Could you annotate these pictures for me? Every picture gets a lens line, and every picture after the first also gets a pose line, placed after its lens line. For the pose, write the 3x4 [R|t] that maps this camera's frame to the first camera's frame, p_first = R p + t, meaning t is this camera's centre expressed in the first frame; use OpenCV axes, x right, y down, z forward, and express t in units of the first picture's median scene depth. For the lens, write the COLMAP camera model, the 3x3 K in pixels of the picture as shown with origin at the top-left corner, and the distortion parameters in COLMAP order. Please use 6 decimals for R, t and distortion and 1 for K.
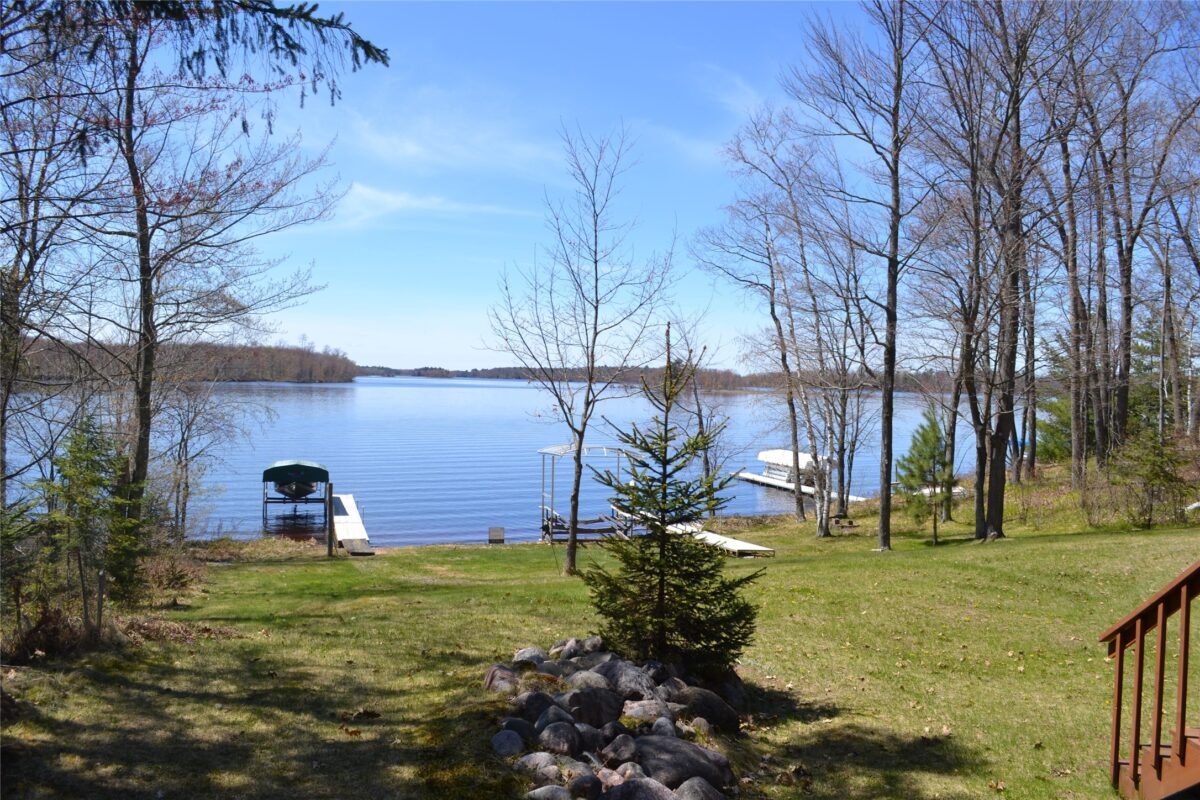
lens RADIAL K [[965.5, 0, 600.1], [0, 965.5, 399.5], [0, 0, 1]] dist [-0.068778, -0.000929]
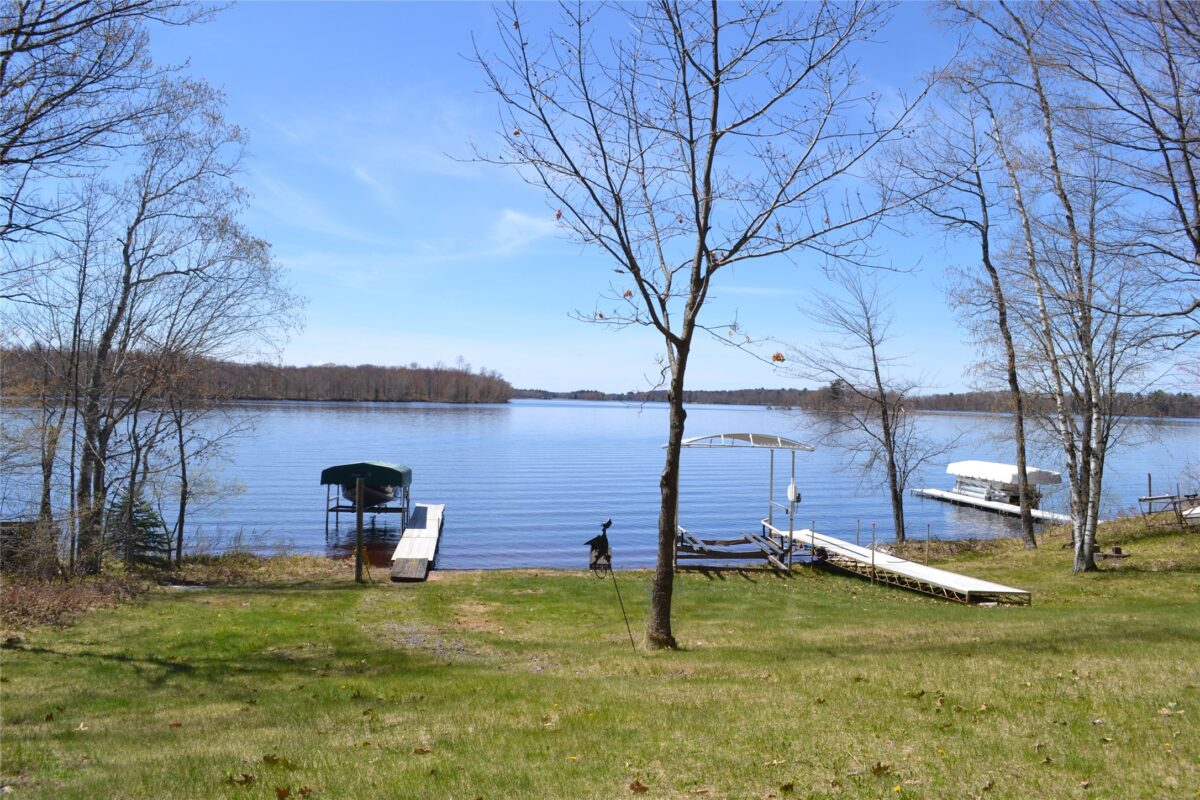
lens RADIAL K [[965.5, 0, 599.2], [0, 965.5, 395.7], [0, 0, 1]] dist [-0.068778, -0.000929]
pose [[0.986844, -0.001175, -0.161669, 0.007011], [-0.003446, 0.999594, -0.028301, 0.032766], [0.161637, 0.028486, 0.986439, 0.235382]]
